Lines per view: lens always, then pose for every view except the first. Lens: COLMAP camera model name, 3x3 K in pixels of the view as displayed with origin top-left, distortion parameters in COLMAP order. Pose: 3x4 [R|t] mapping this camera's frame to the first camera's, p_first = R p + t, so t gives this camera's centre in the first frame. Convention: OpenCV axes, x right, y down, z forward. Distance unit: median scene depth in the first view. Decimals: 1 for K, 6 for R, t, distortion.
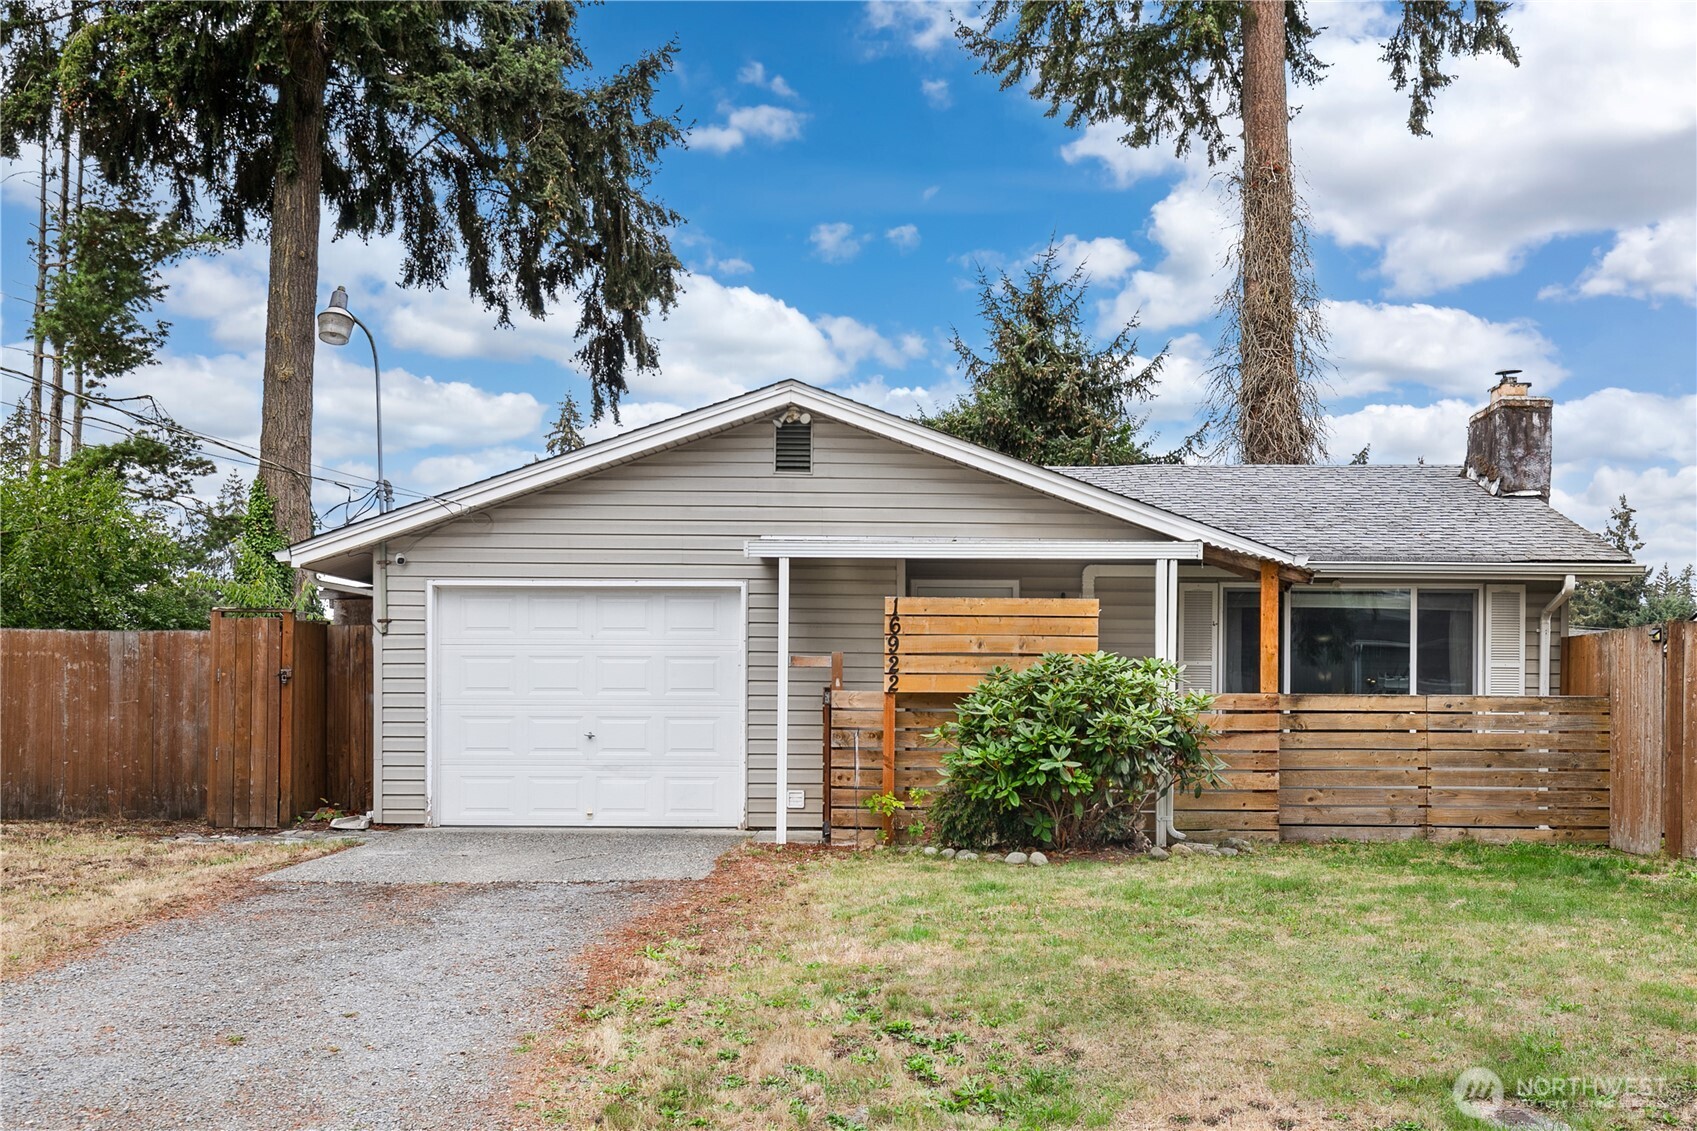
lens RADIAL K [[1710.1, 0, 848.1], [0, 1710.1, 578.0], [0, 0, 1]] dist [0.022505, 0.000000]
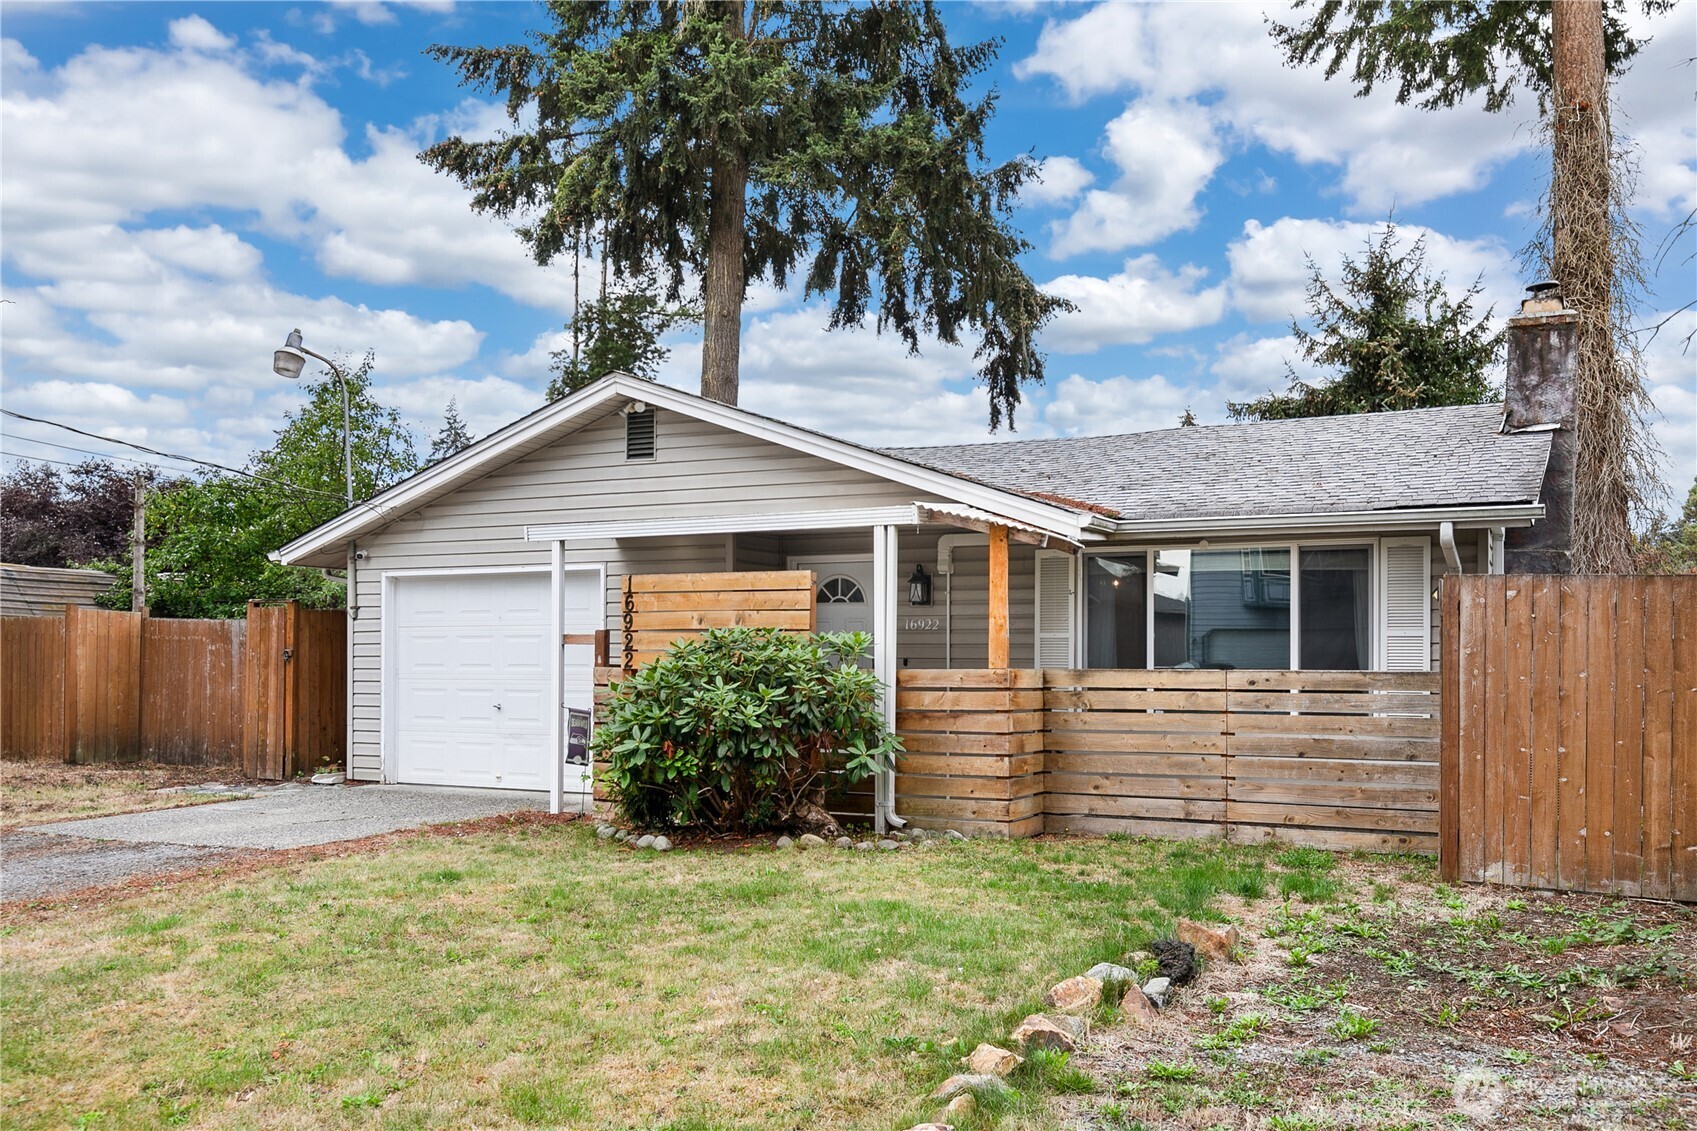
lens RADIAL K [[1389.8, 0, 850.1], [0, 1389.8, 568.0], [0, 0, 1]] dist [0.011319, -0.002089]
pose [[0.901219, -0.032407, -0.432151, 0.342311], [0.032816, 0.999440, -0.006513, 0.011381], [0.432120, -0.008312, 0.901778, 0.212864]]
